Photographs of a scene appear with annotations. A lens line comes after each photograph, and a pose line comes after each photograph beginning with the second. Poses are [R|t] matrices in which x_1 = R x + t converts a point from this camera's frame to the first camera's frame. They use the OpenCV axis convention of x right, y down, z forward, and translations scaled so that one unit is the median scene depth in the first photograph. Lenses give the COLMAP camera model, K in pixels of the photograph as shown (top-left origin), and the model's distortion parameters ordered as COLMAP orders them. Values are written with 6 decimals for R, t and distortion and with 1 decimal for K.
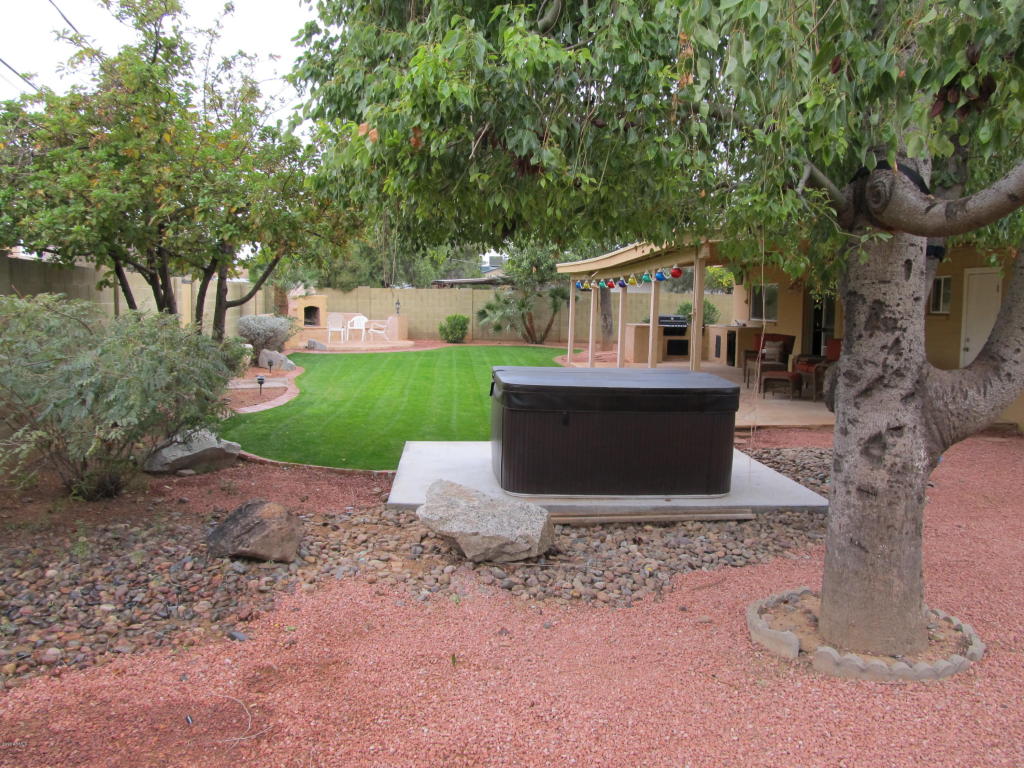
lens RADIAL K [[836.1, 0, 517.9], [0, 836.1, 382.1], [0, 0, 1]] dist [-0.072758, 0.036330]
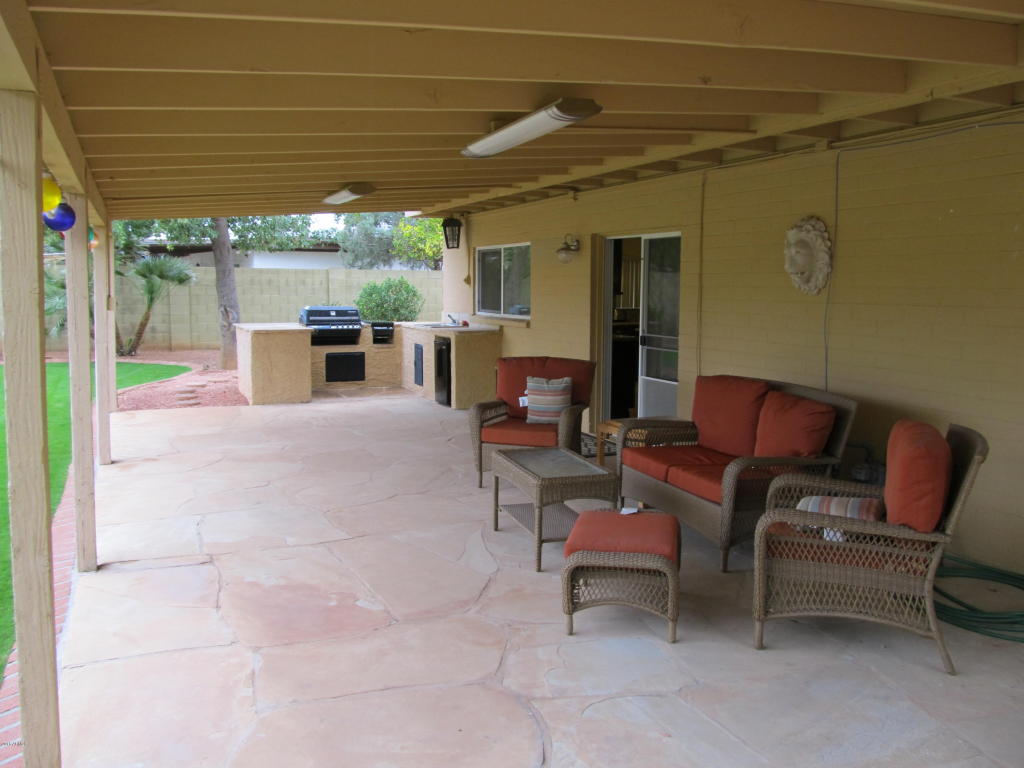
lens RADIAL K [[836.1, 0, 517.9], [0, 836.1, 382.1], [0, 0, 1]] dist [-0.072758, 0.036330]
pose [[0.942448, -0.045138, 0.331292, 0.146692], [0.037700, 0.998873, 0.028846, -0.053554], [-0.332220, -0.014697, 0.943087, 0.567003]]
